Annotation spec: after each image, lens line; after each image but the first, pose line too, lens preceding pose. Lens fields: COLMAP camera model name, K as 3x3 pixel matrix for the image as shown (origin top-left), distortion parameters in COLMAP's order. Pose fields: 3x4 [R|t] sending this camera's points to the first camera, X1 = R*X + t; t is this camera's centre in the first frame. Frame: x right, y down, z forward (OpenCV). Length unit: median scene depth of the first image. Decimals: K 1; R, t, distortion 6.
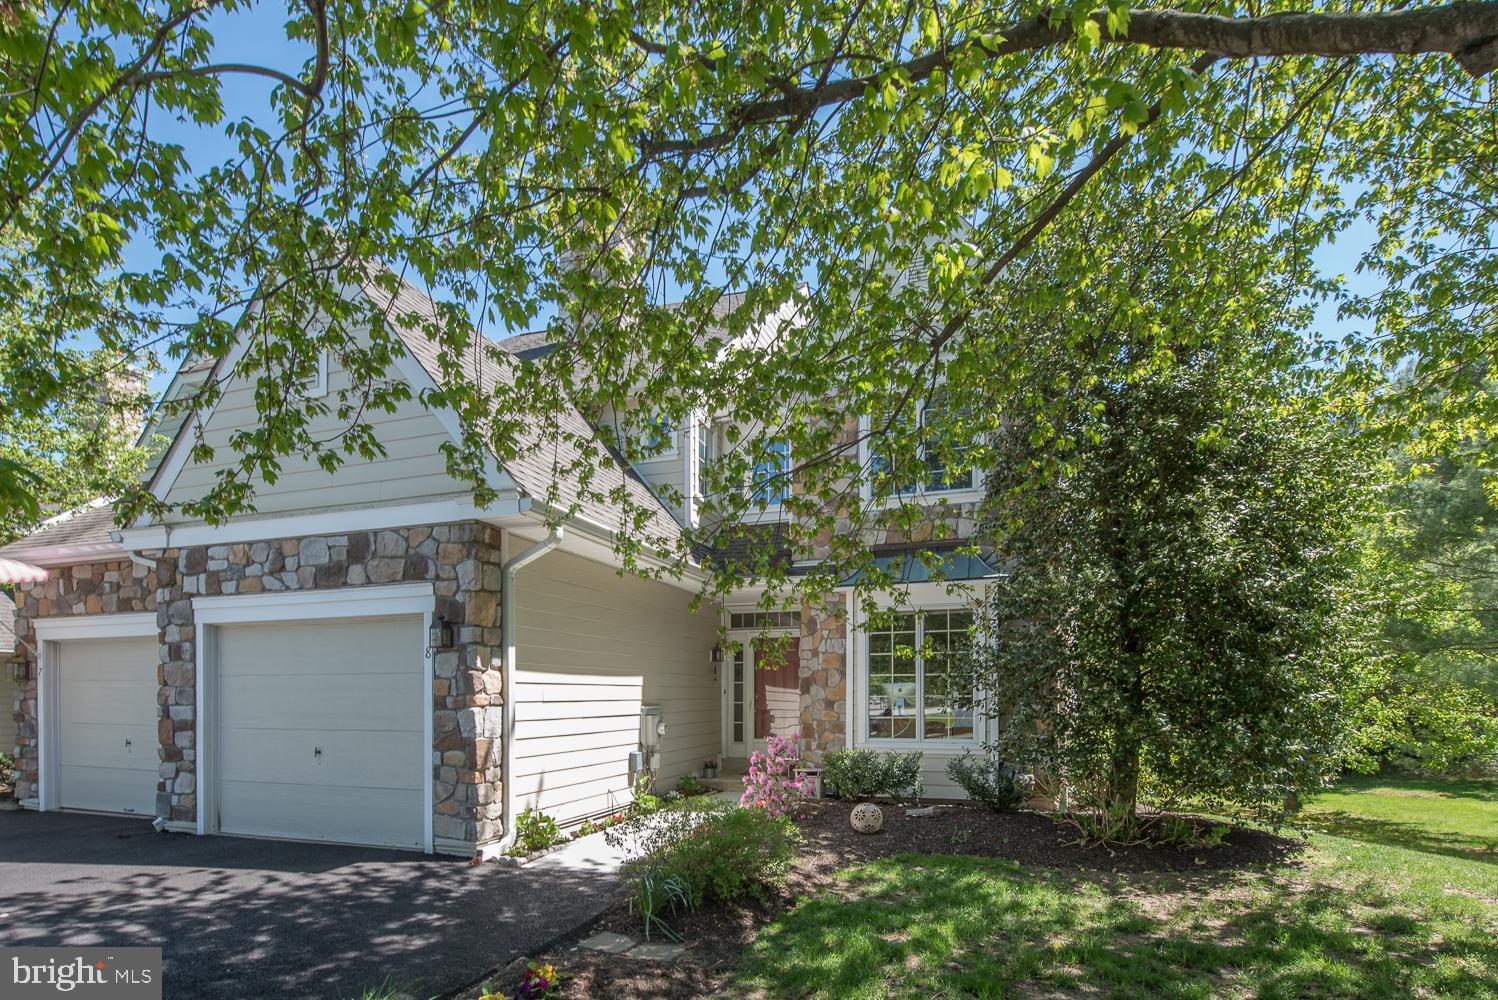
lens RADIAL K [[767.3, 0, 748.4], [0, 767.3, 697.1], [0, 0, 1]] dist [-0.000925, -0.000493]
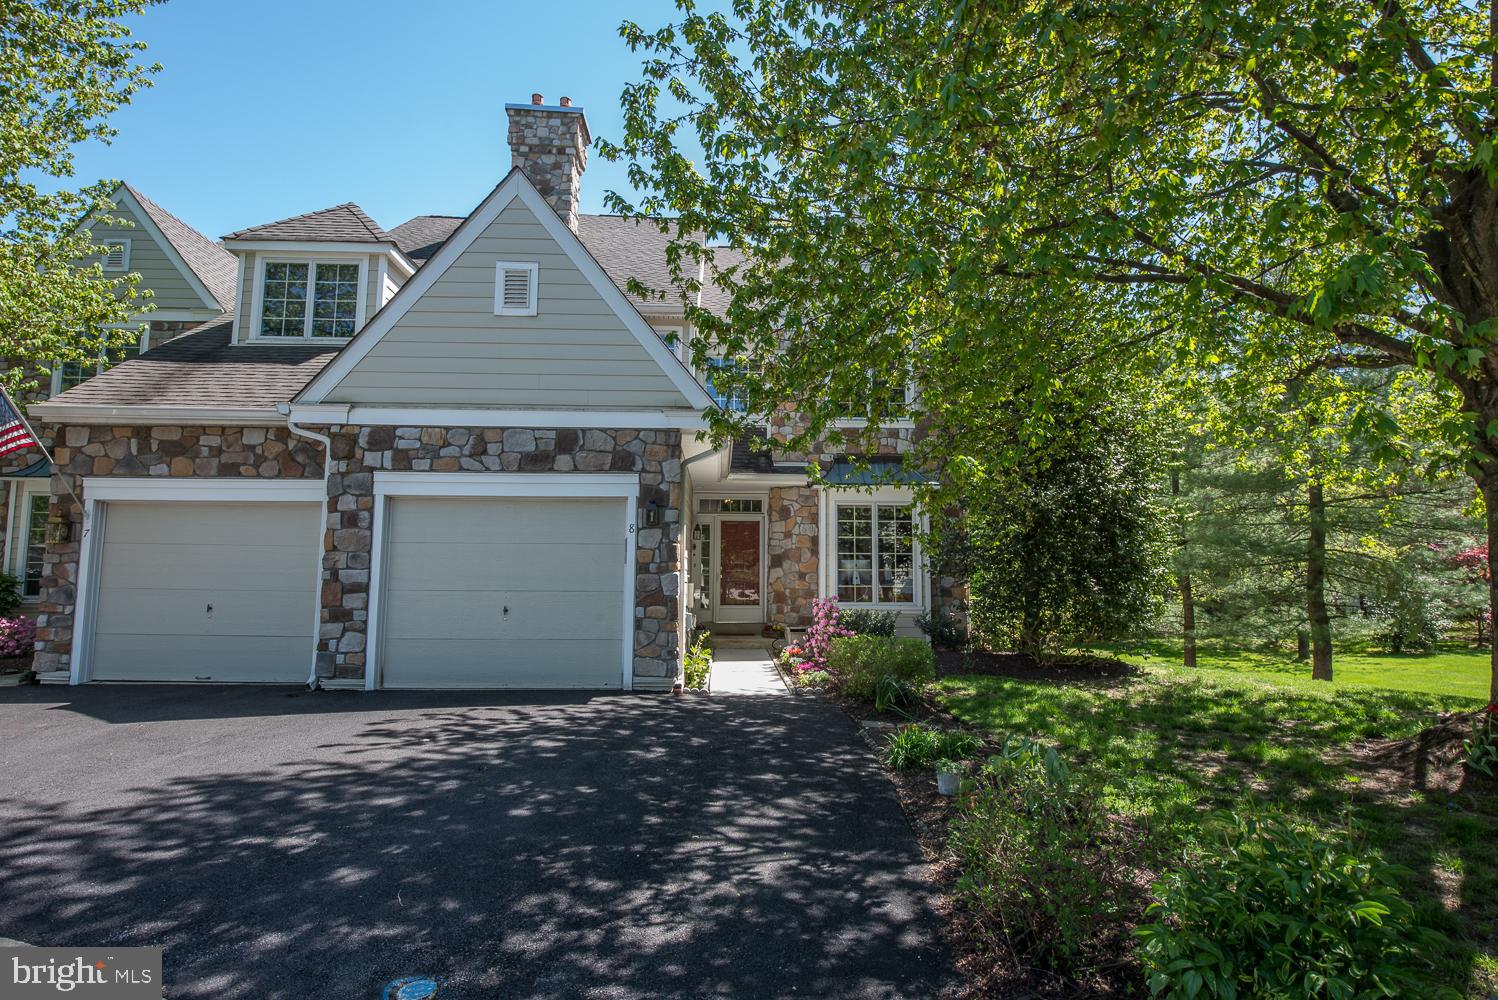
lens RADIAL K [[808.9, 0, 748.3], [0, 808.9, 496.8], [0, 0, 1]] dist [0.002638, -0.000343]
pose [[0.923104, 0.044912, 0.381920, -0.669091], [-0.006120, 0.994746, -0.102186, 0.022487], [-0.384503, 0.091991, 0.918529, -0.269756]]
